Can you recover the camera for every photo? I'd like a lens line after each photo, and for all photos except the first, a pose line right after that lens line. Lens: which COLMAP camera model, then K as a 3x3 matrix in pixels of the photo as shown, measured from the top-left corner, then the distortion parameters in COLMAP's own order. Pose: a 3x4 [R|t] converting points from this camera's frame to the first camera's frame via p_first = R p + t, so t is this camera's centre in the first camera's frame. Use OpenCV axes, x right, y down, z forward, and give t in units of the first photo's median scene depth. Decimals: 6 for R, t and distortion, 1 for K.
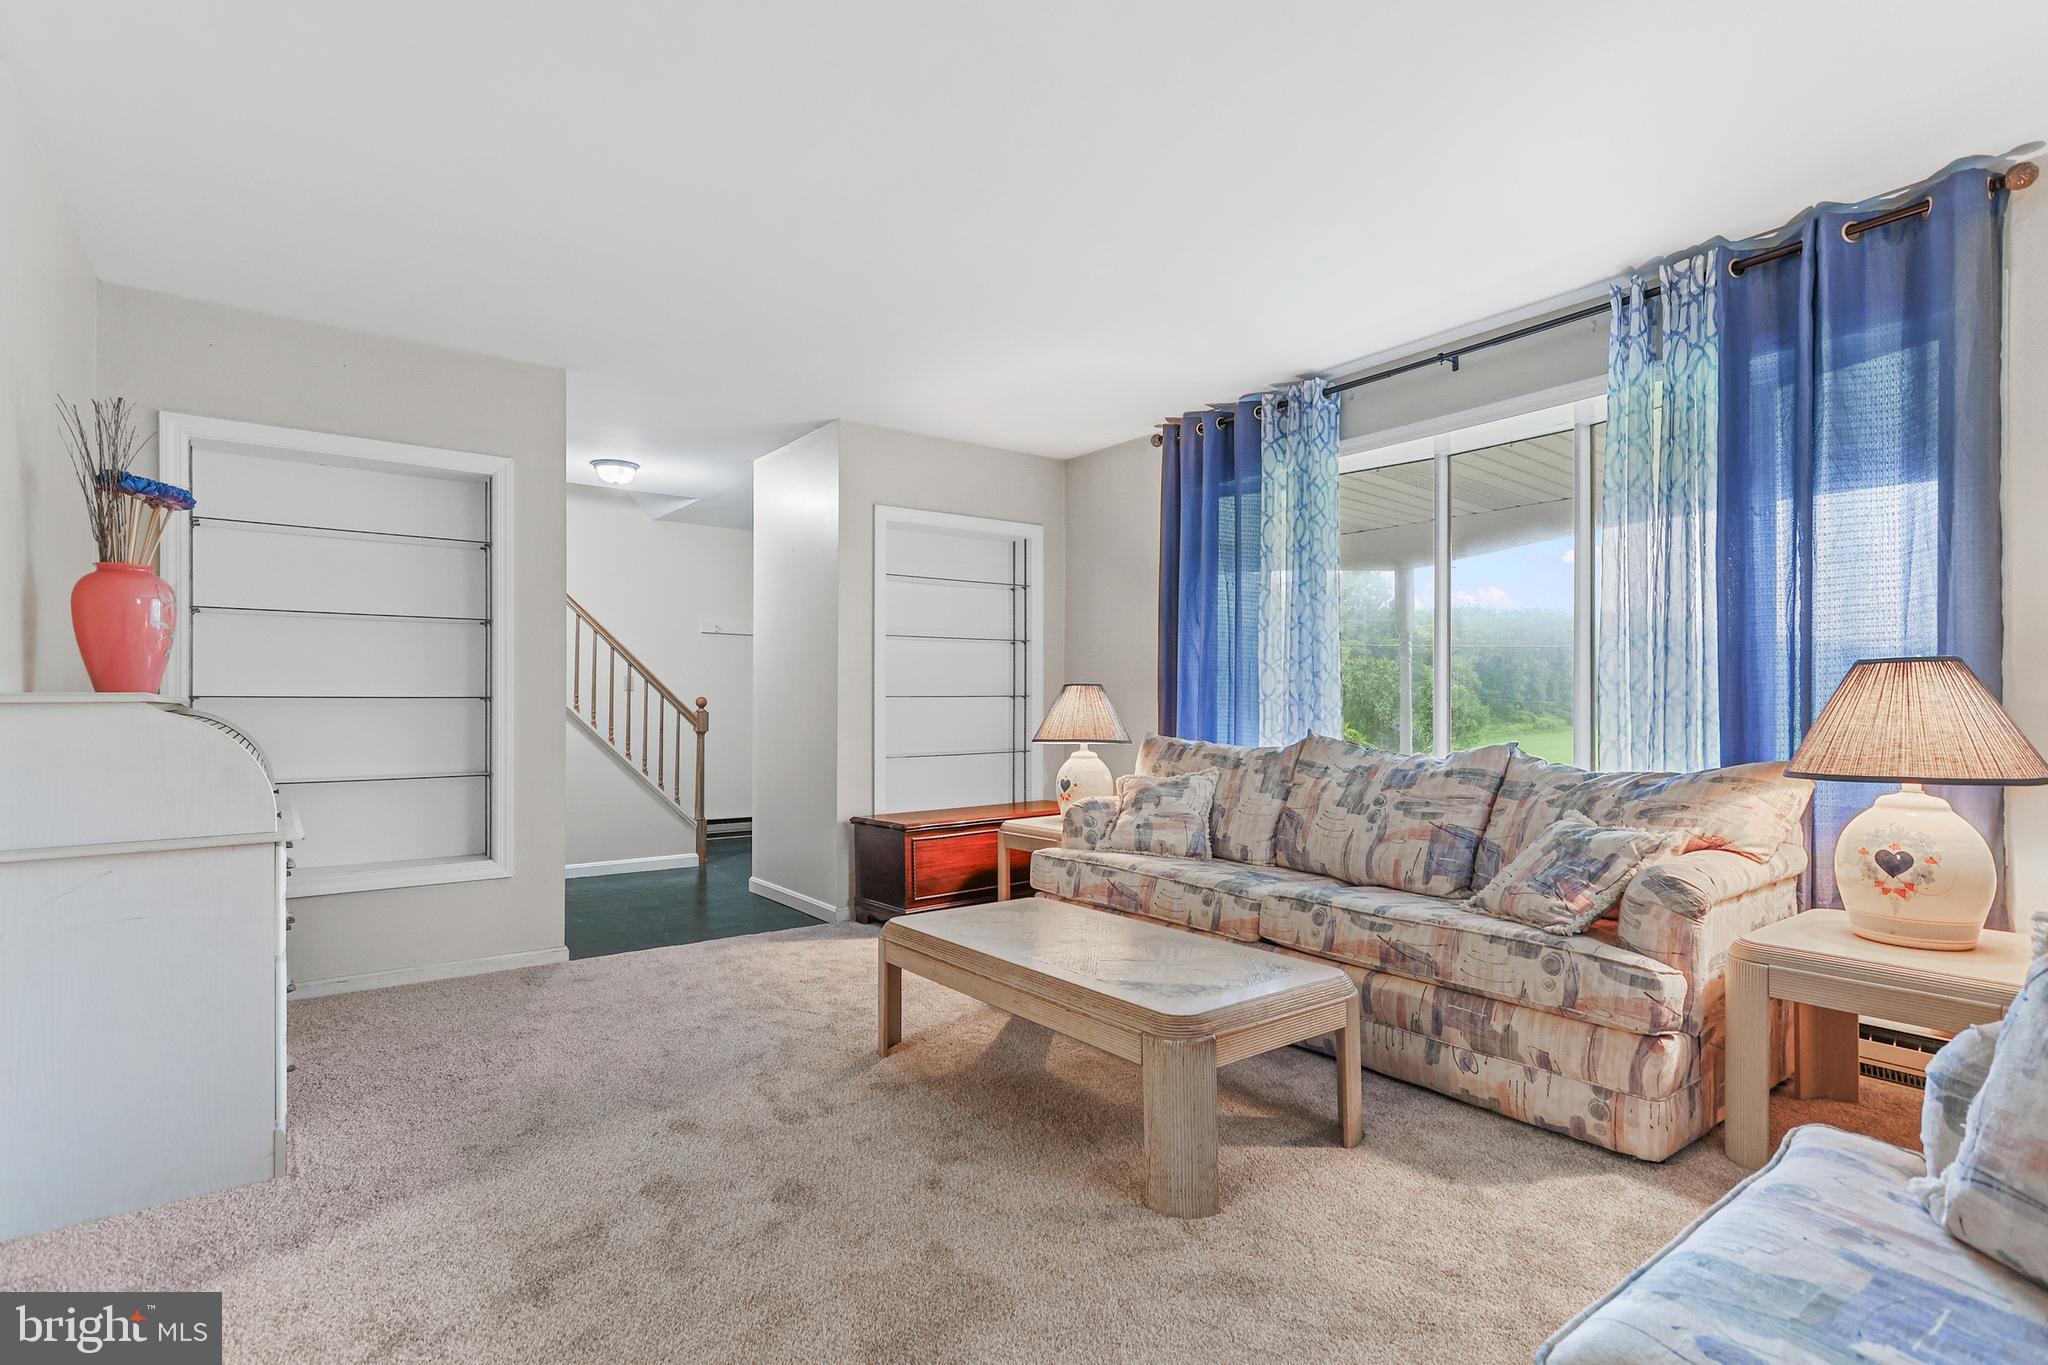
lens RADIAL K [[1015.2, 0, 1024.0], [0, 1015.2, 682.5], [0, 0, 1]] dist [0.002198, 0.001100]
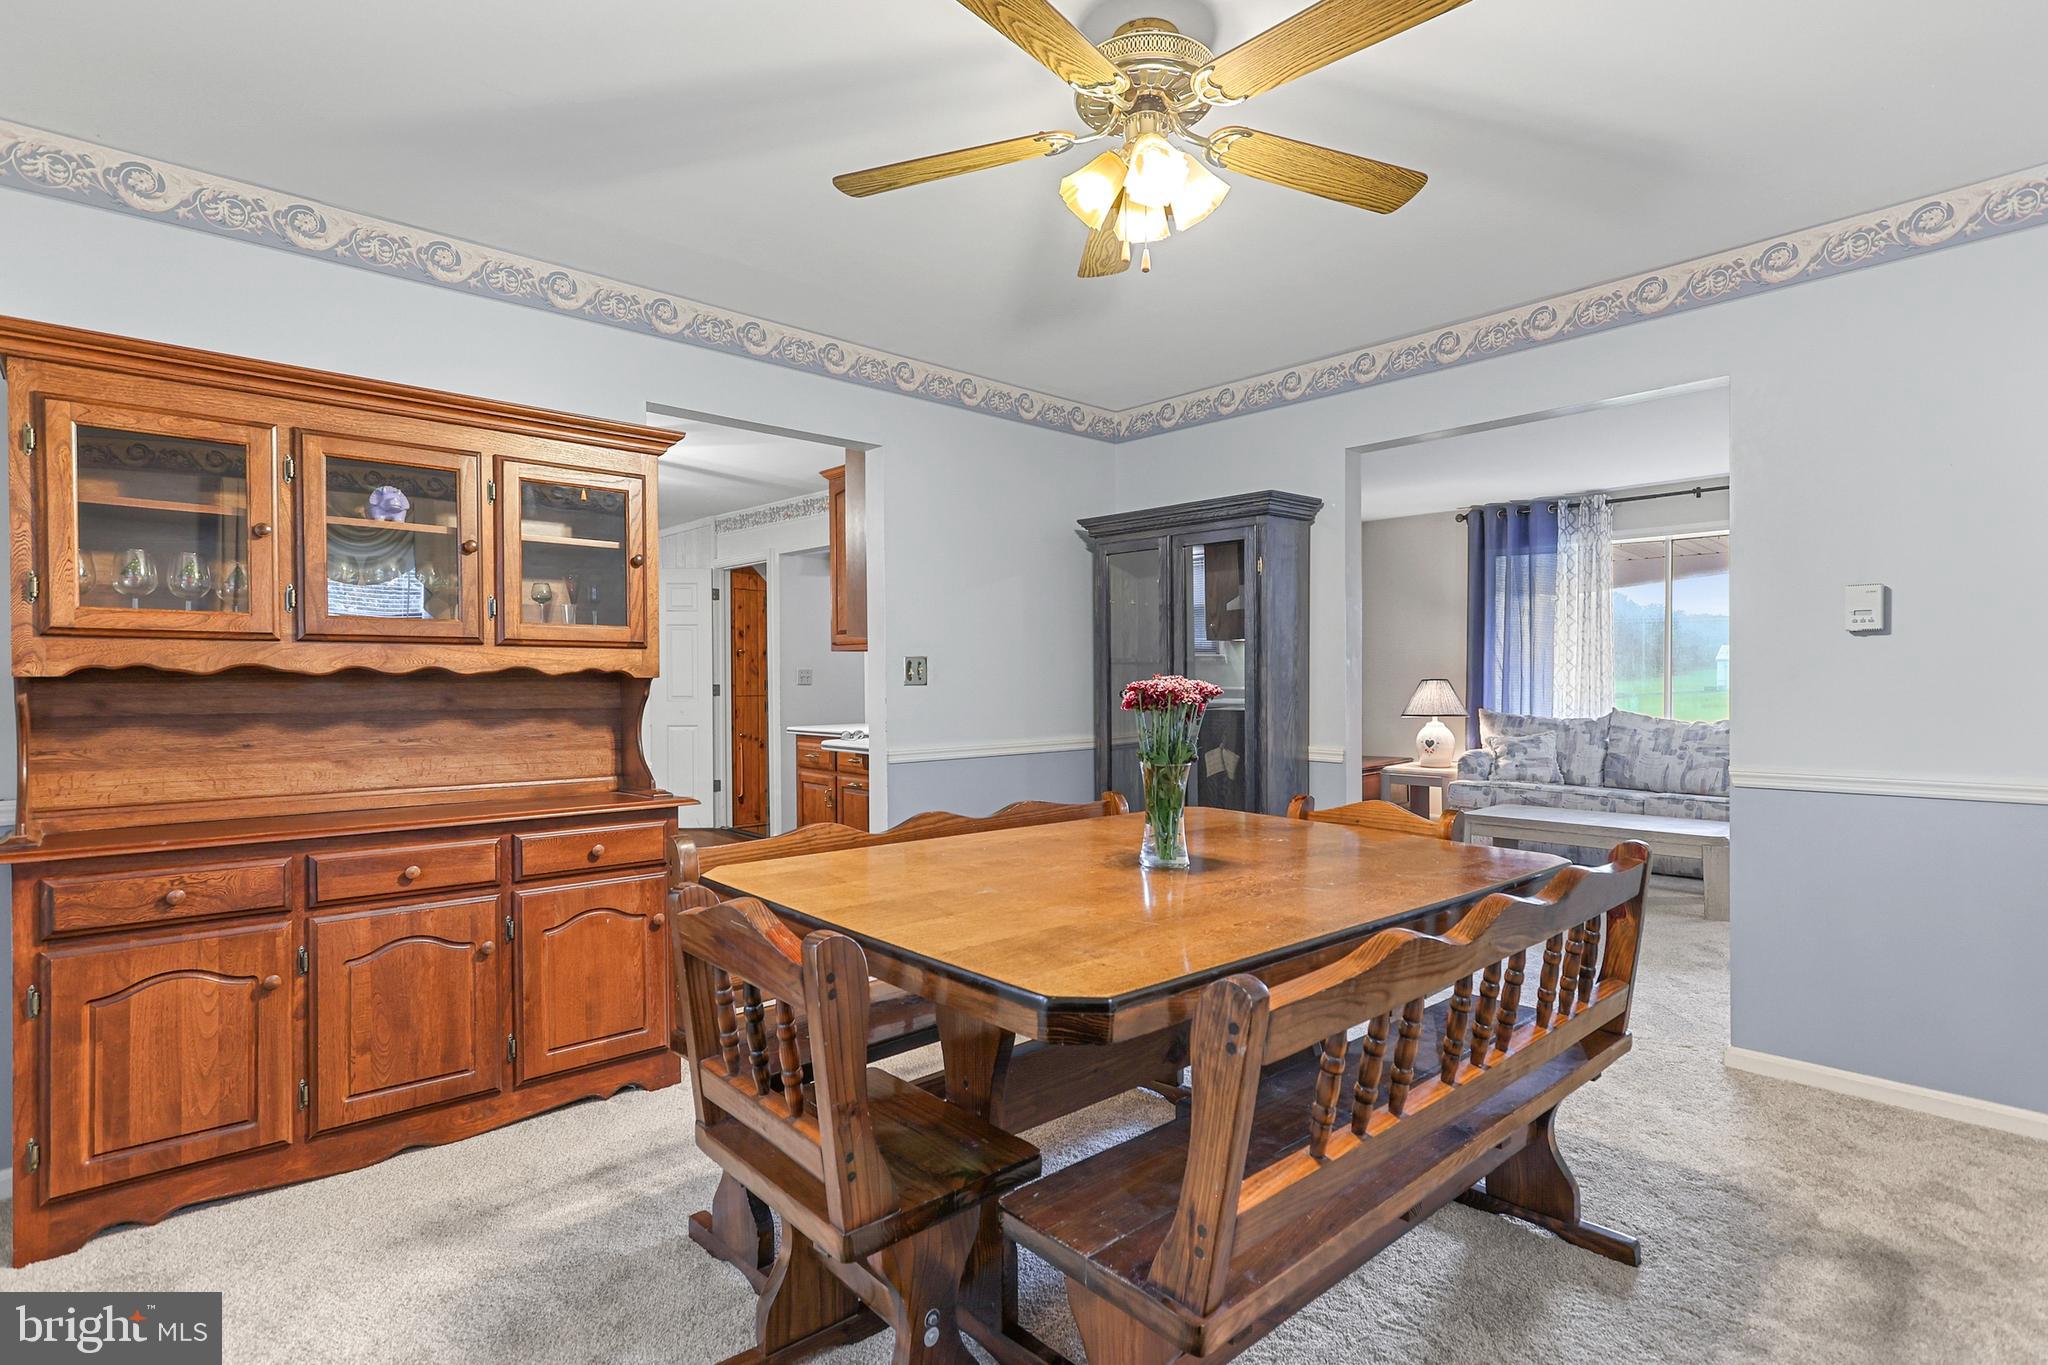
lens RADIAL K [[1015.2, 0, 1024.0], [0, 1015.2, 682.5], [0, 0, 1]] dist [0.002198, 0.001100]
pose [[0.994128, -0.004419, 0.108122, -1.011314], [0.001628, 0.999663, 0.025893, -0.047405], [-0.108200, -0.025564, 0.993800, -0.664965]]
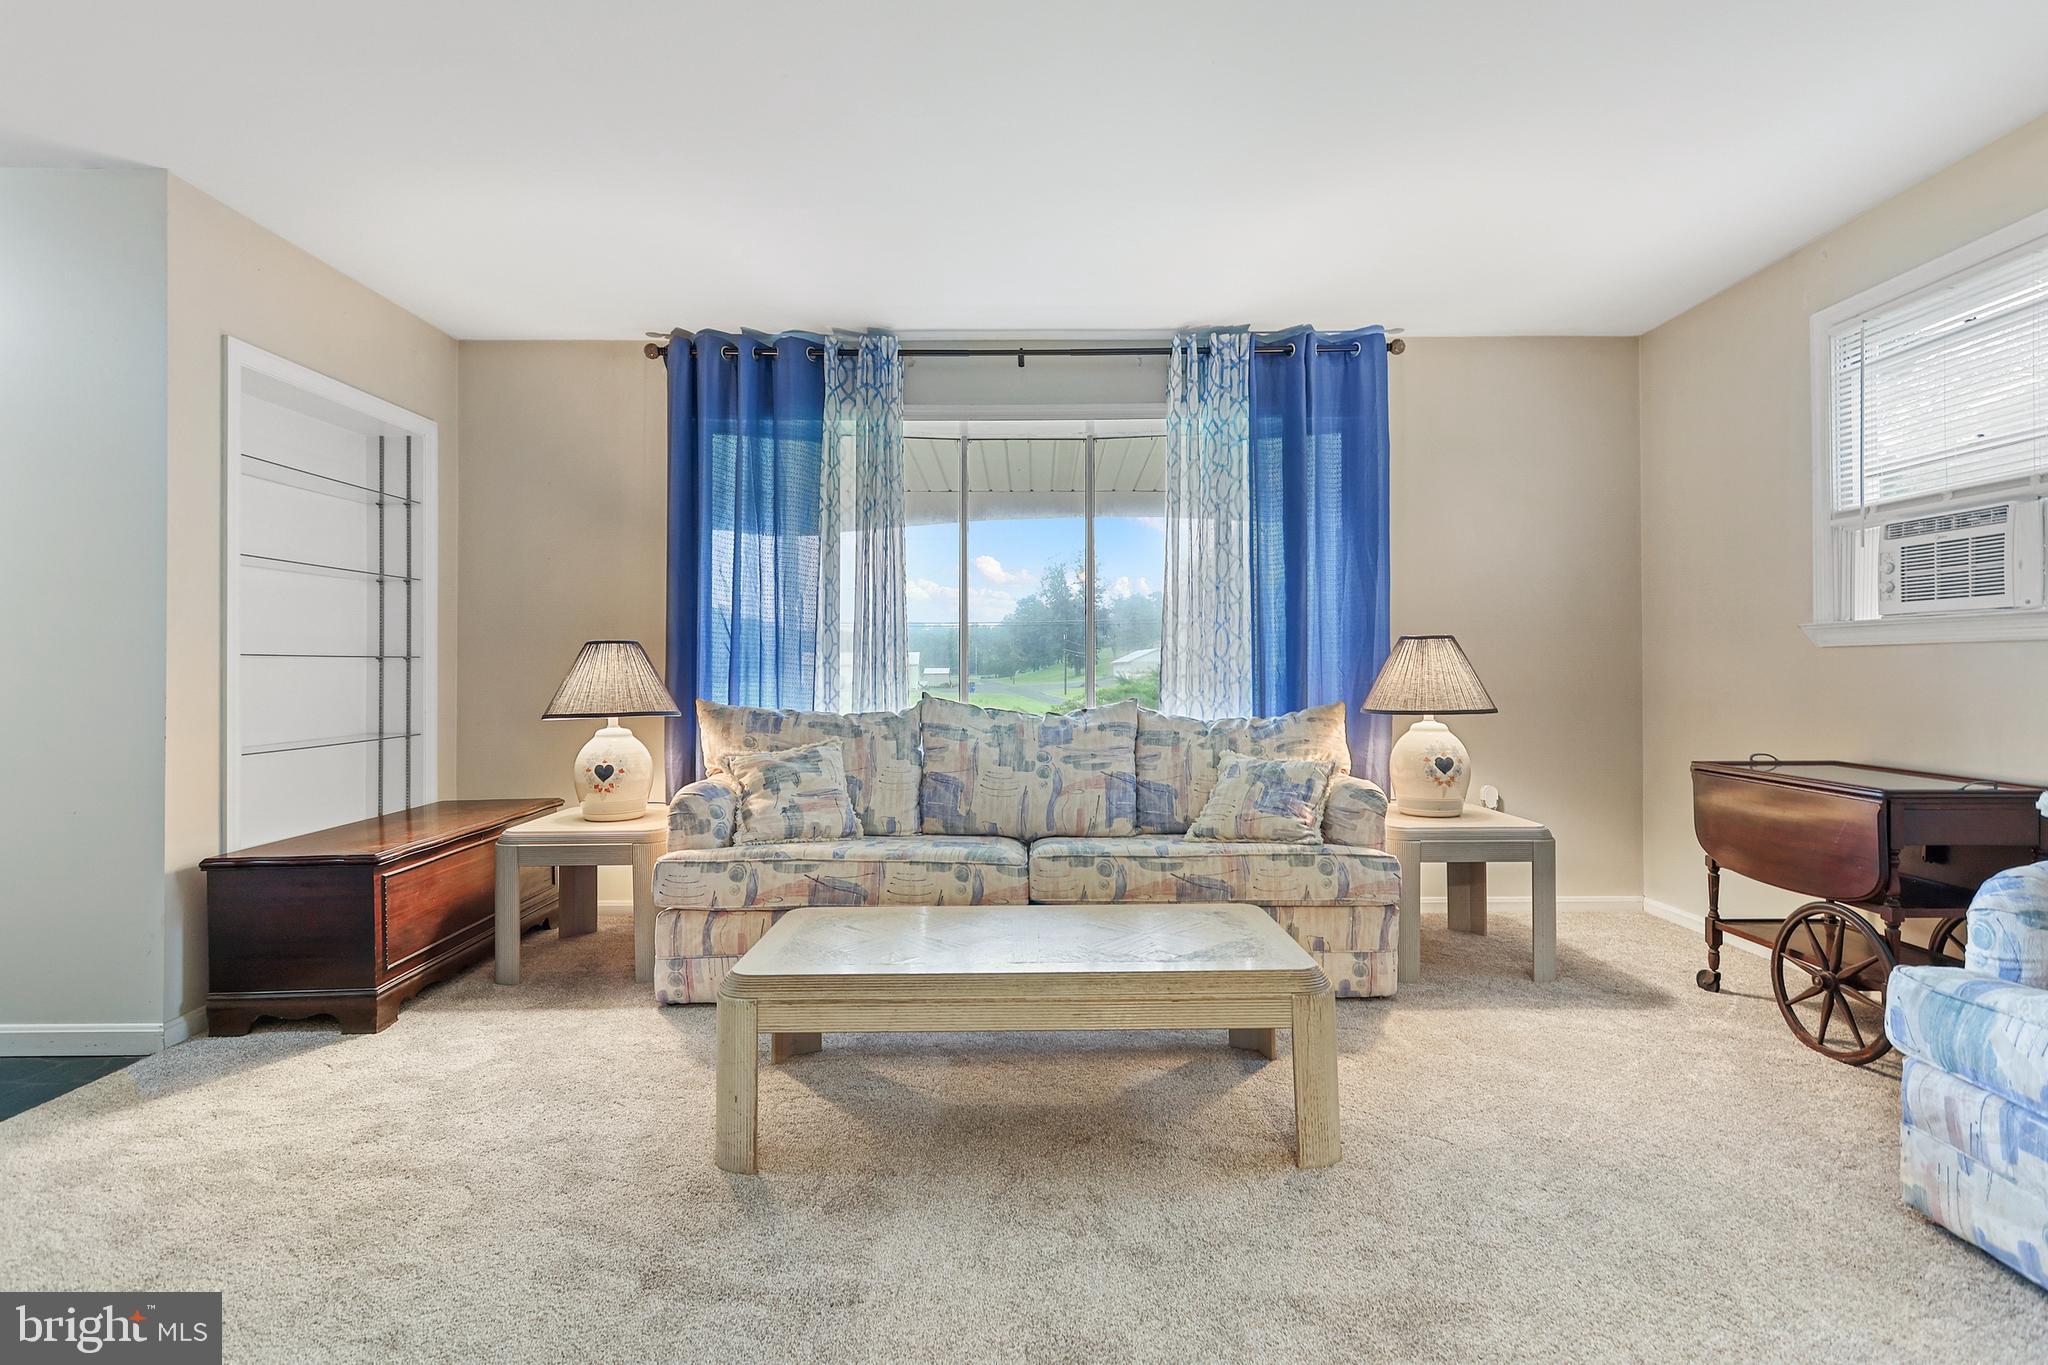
lens RADIAL K [[990.9, 0, 1020.9], [0, 990.9, 659.8], [0, 0, 1]] dist [0.000034, 0.000950]
pose [[0.589740, 0.010968, 0.807519, -0.506841], [-0.014188, 0.999894, -0.003219, 0.018295], [-0.807469, -0.009558, 0.589833, 0.408602]]
